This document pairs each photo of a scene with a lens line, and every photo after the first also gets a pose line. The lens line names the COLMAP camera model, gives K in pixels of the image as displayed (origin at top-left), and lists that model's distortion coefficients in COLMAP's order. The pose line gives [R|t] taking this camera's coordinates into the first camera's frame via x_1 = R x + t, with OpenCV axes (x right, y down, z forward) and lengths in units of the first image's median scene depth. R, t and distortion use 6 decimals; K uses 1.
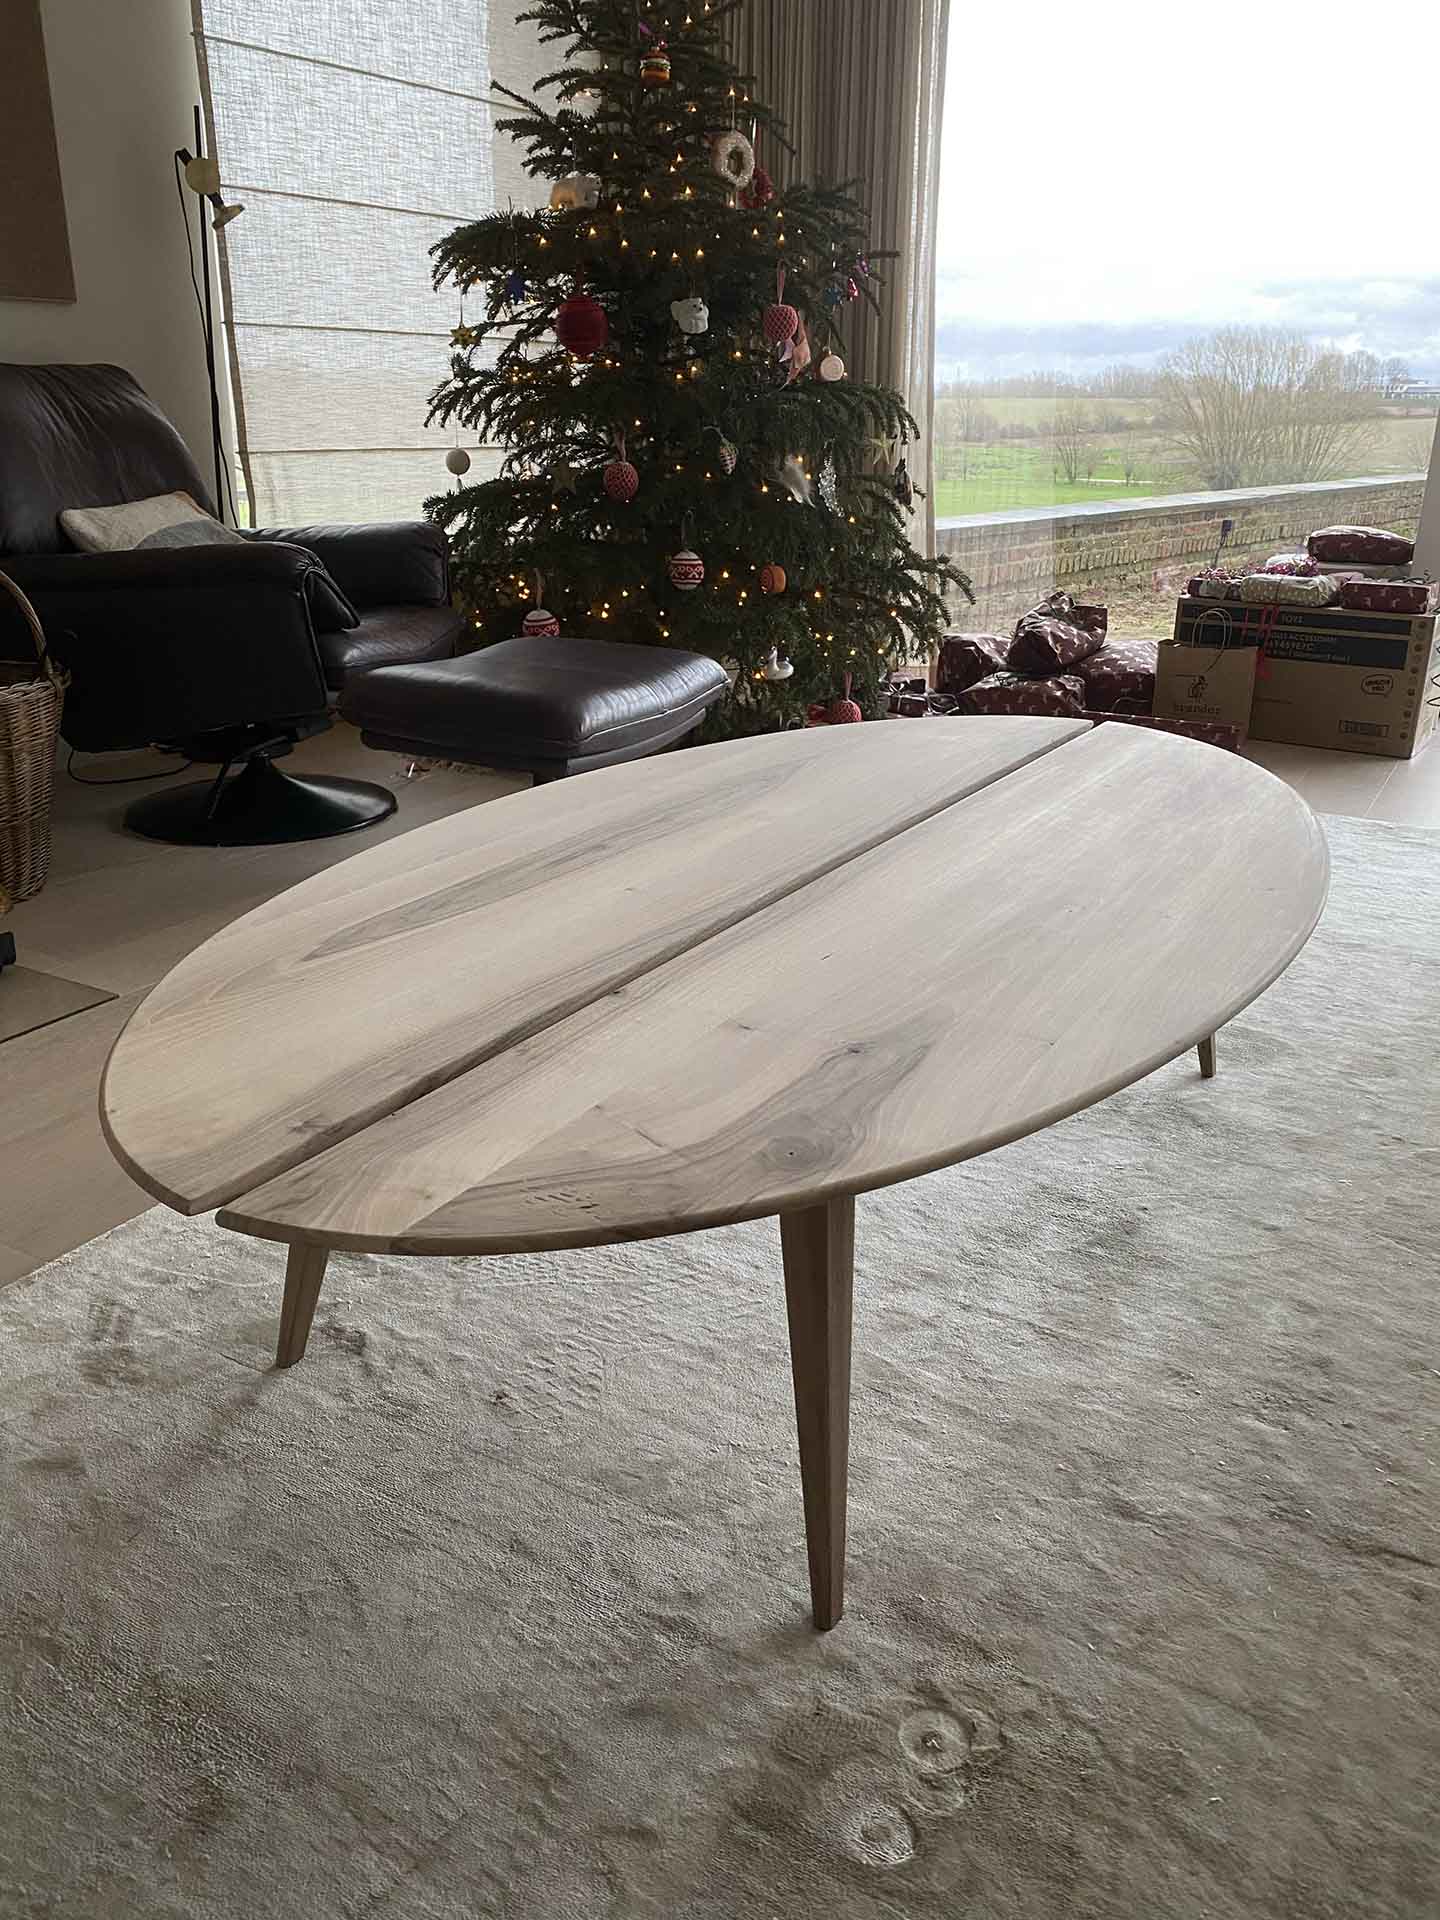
lens RADIAL K [[1476.0, 0, 701.3], [0, 1476.0, 930.2], [0, 0, 1]] dist [0.024738, -0.022972]
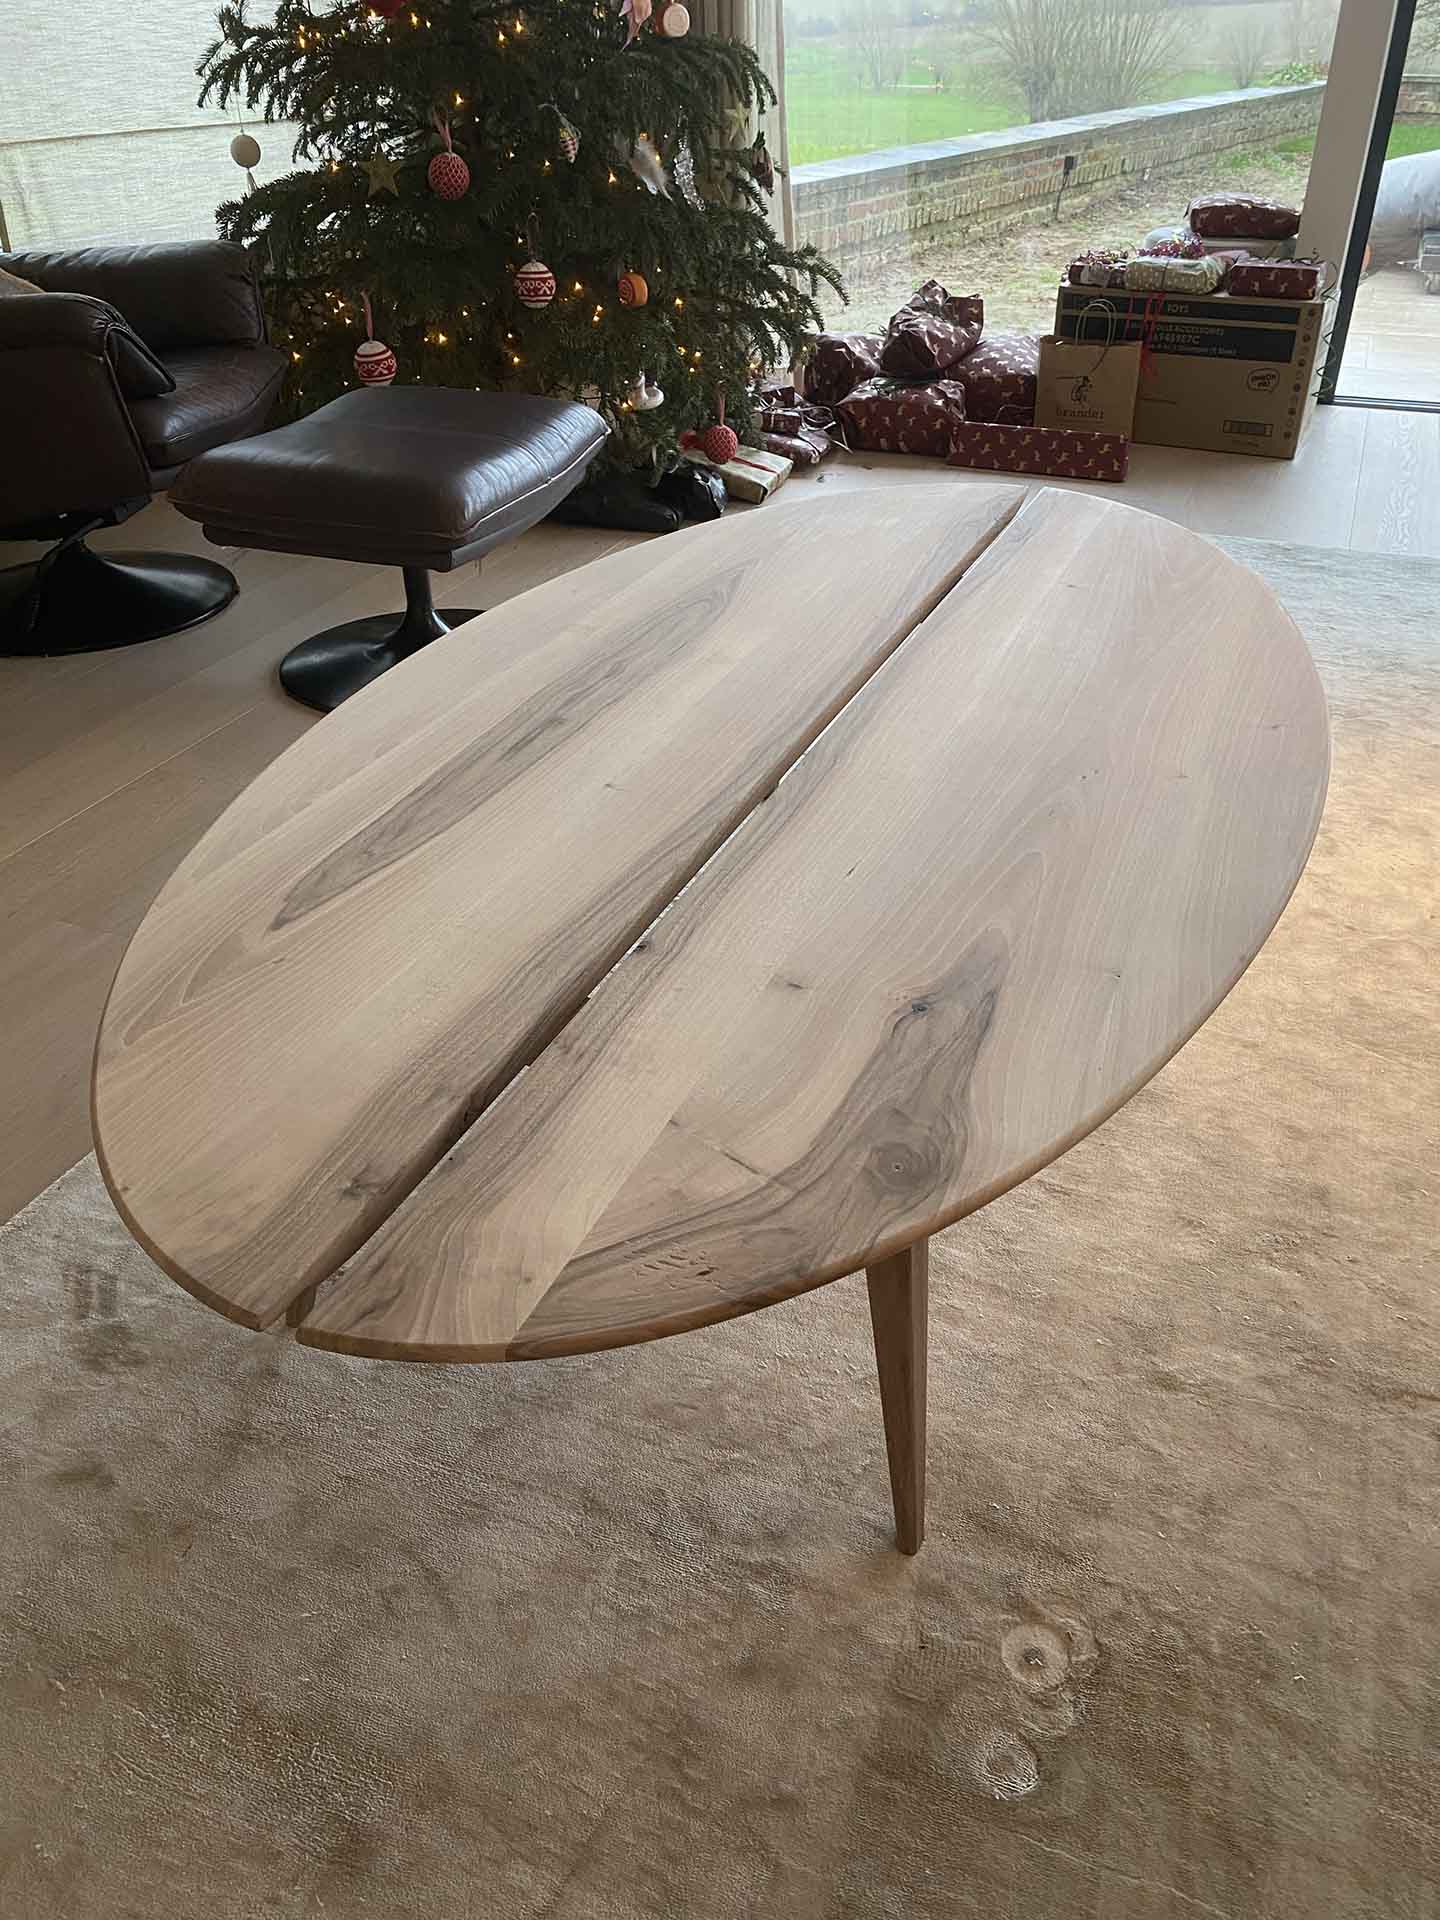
lens RADIAL K [[1481.7, 0, 732.3], [0, 1481.7, 960.4], [0, 0, 1]] dist [0.011916, -0.007419]
pose [[0.988007, -0.094982, 0.121736, -0.112502], [0.063839, 0.969155, 0.238042, -0.160641], [-0.140591, -0.227416, 0.963595, 0.110003]]
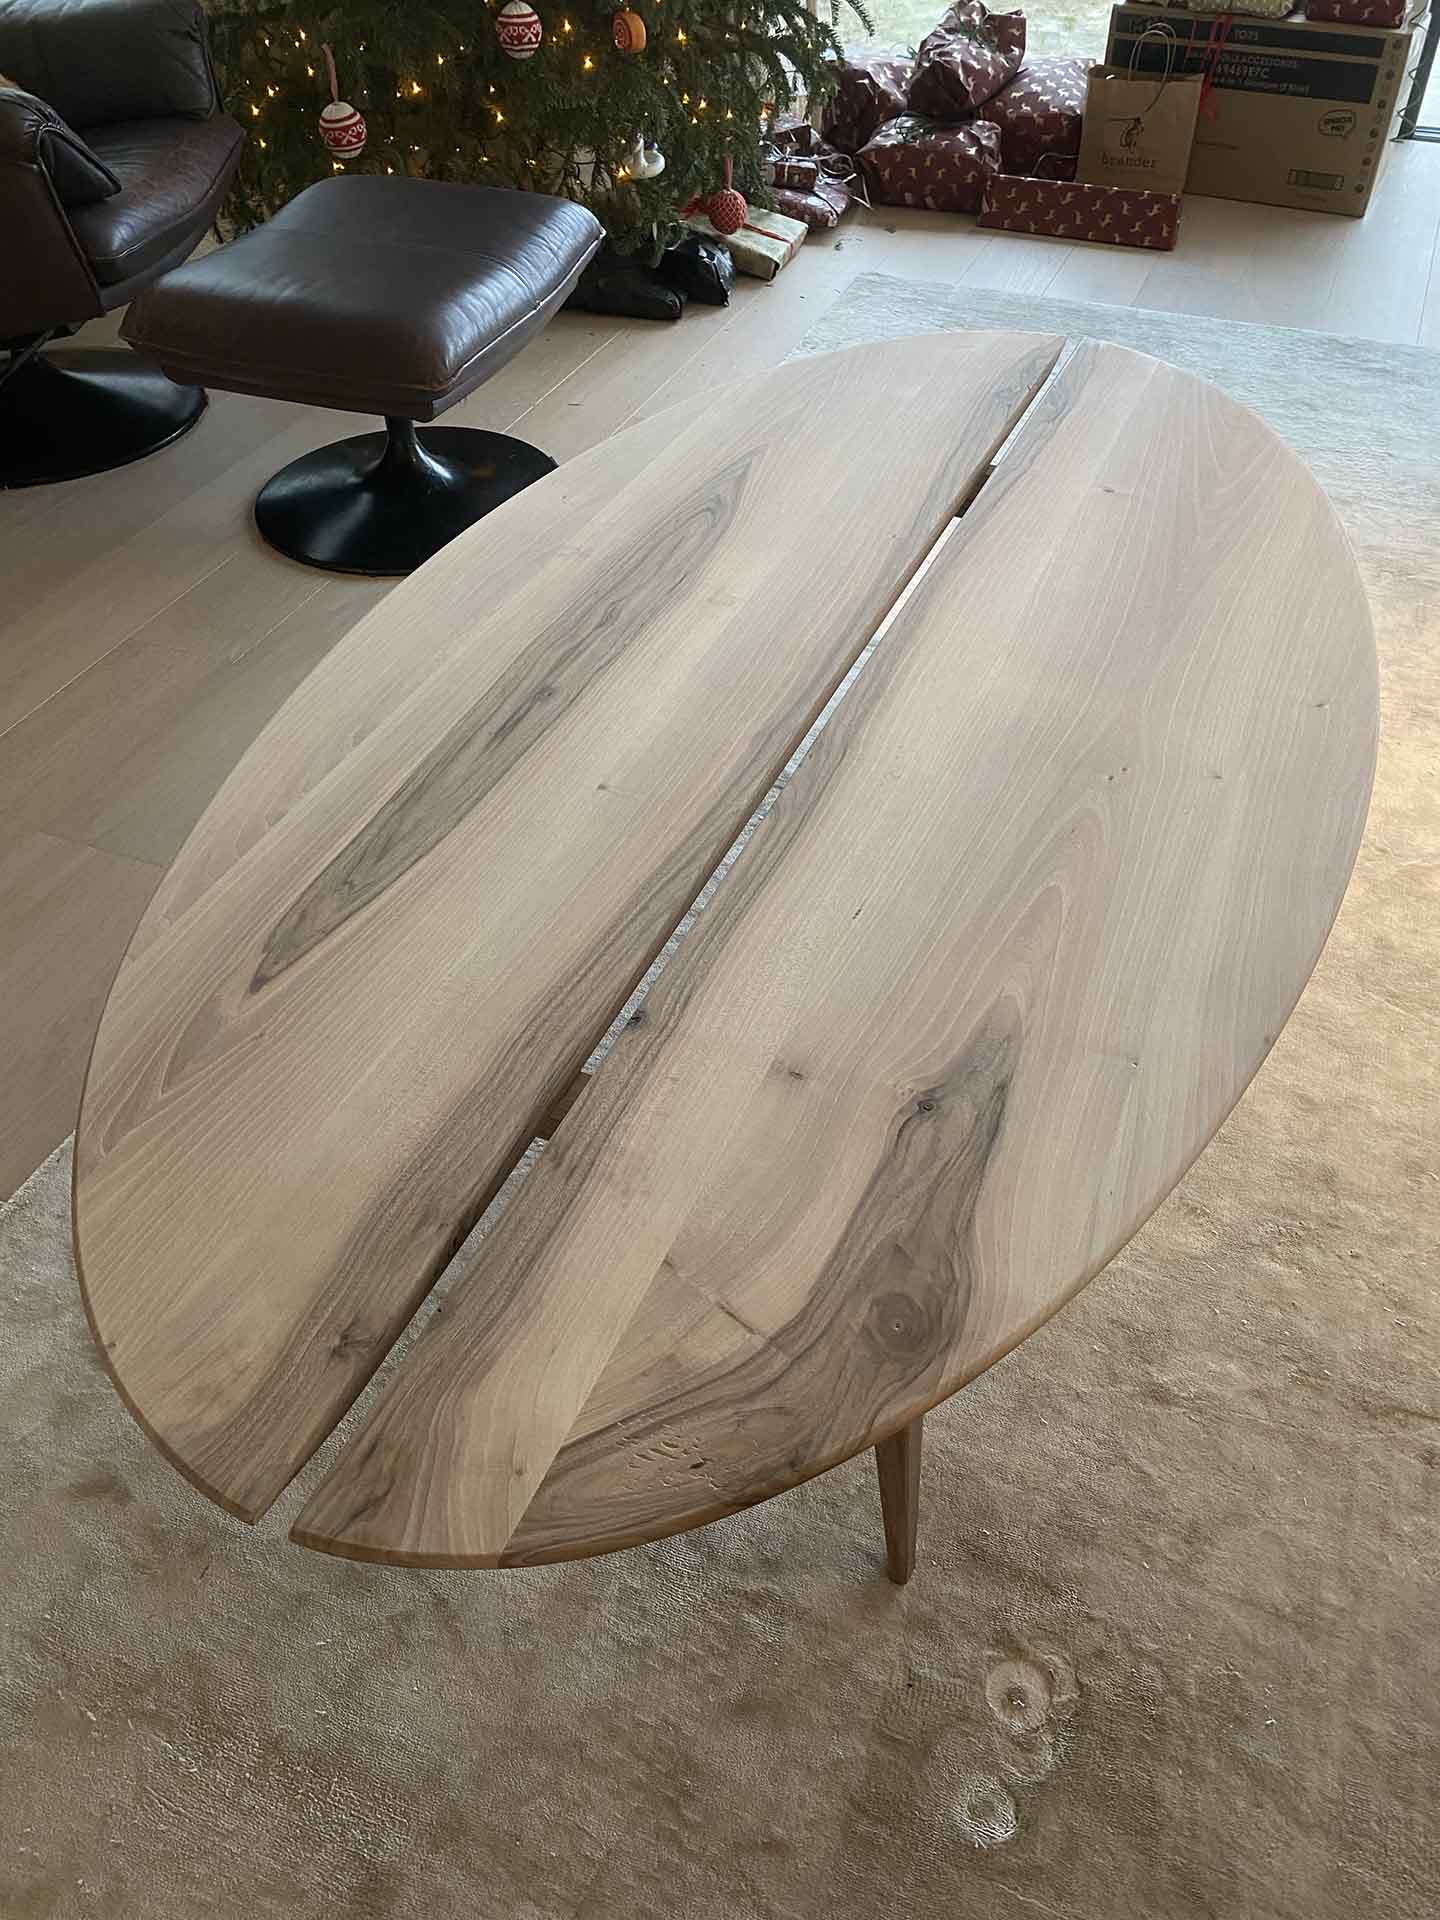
lens RADIAL K [[1478.7, 0, 720.0], [0, 1478.7, 960.0], [0, 0, 1]] dist [0.016714, -0.015791]
pose [[0.989895, -0.111348, 0.087805, -0.079978], [0.064330, 0.904444, 0.421714, -0.348221], [-0.126372, -0.411804, 0.902467, 0.220553]]
